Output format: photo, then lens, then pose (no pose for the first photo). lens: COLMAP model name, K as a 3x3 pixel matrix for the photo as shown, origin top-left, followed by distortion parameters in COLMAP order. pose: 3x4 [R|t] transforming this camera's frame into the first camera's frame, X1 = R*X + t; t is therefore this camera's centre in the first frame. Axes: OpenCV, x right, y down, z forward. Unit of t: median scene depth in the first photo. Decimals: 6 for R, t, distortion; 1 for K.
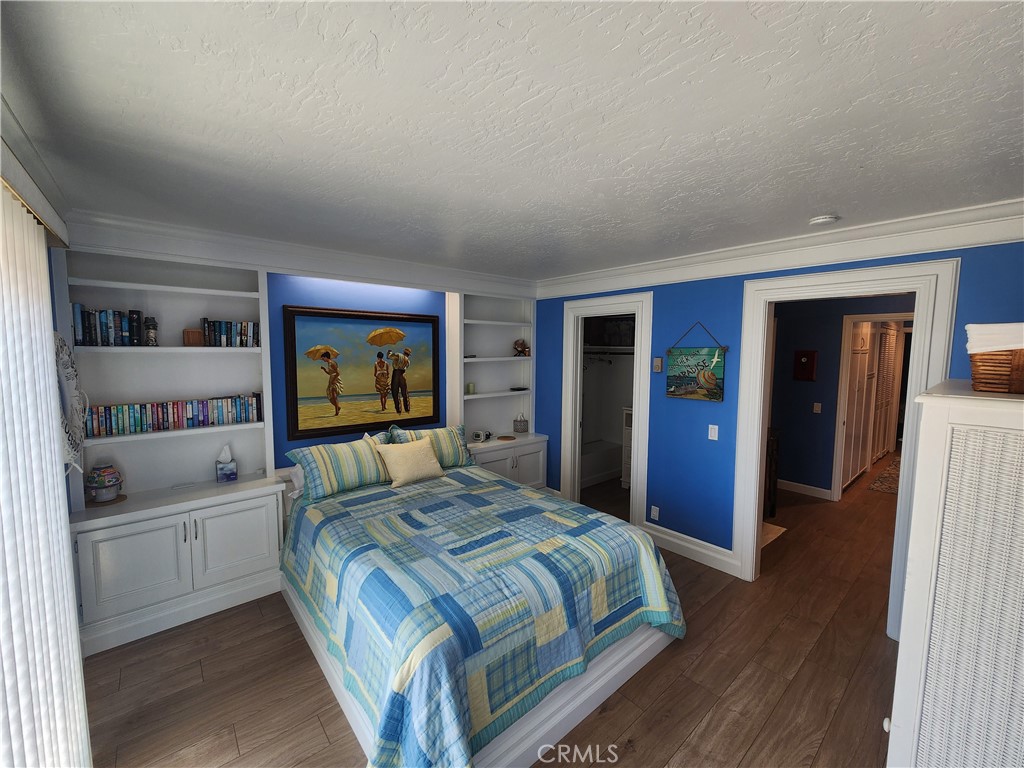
lens RADIAL K [[417.1, 0, 512.0], [0, 417.1, 384.0], [0, 0, 1]] dist [0.002073, 0.000277]
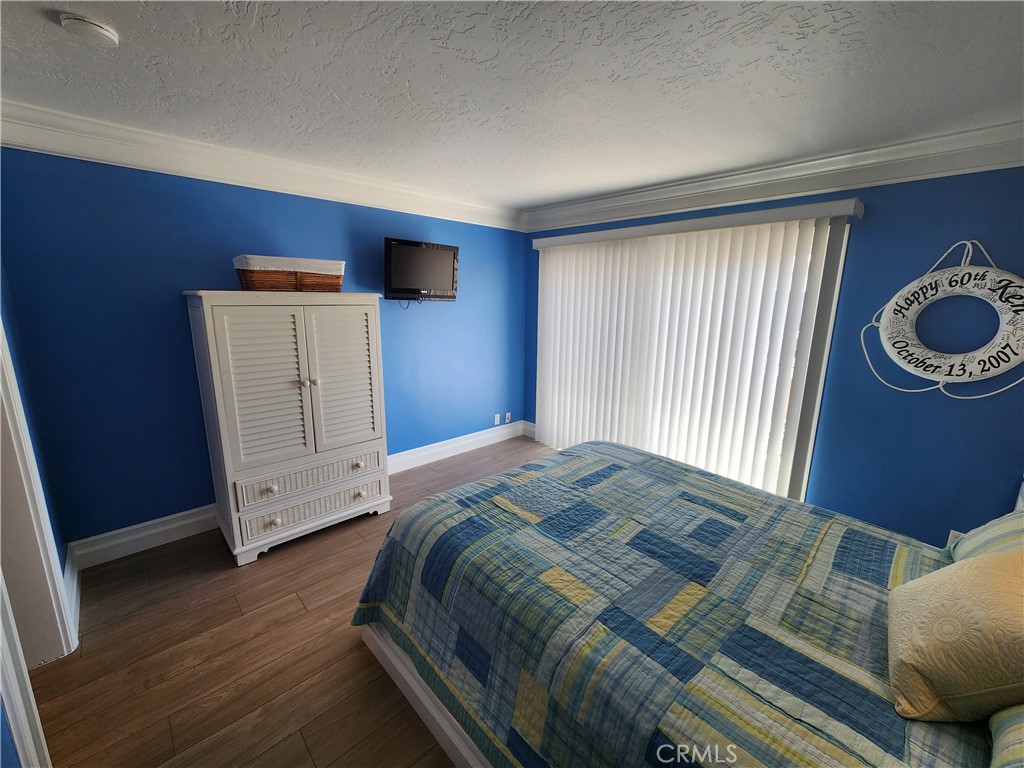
lens RADIAL K [[417.1, 0, 512.0], [0, 417.1, 384.0], [0, 0, 1]] dist [0.002073, 0.000277]
pose [[-0.998577, -0.005098, -0.053079, 0.150626], [-0.020451, 0.955916, 0.292926, -0.088790], [0.049246, 0.293595, -0.954661, 1.526830]]
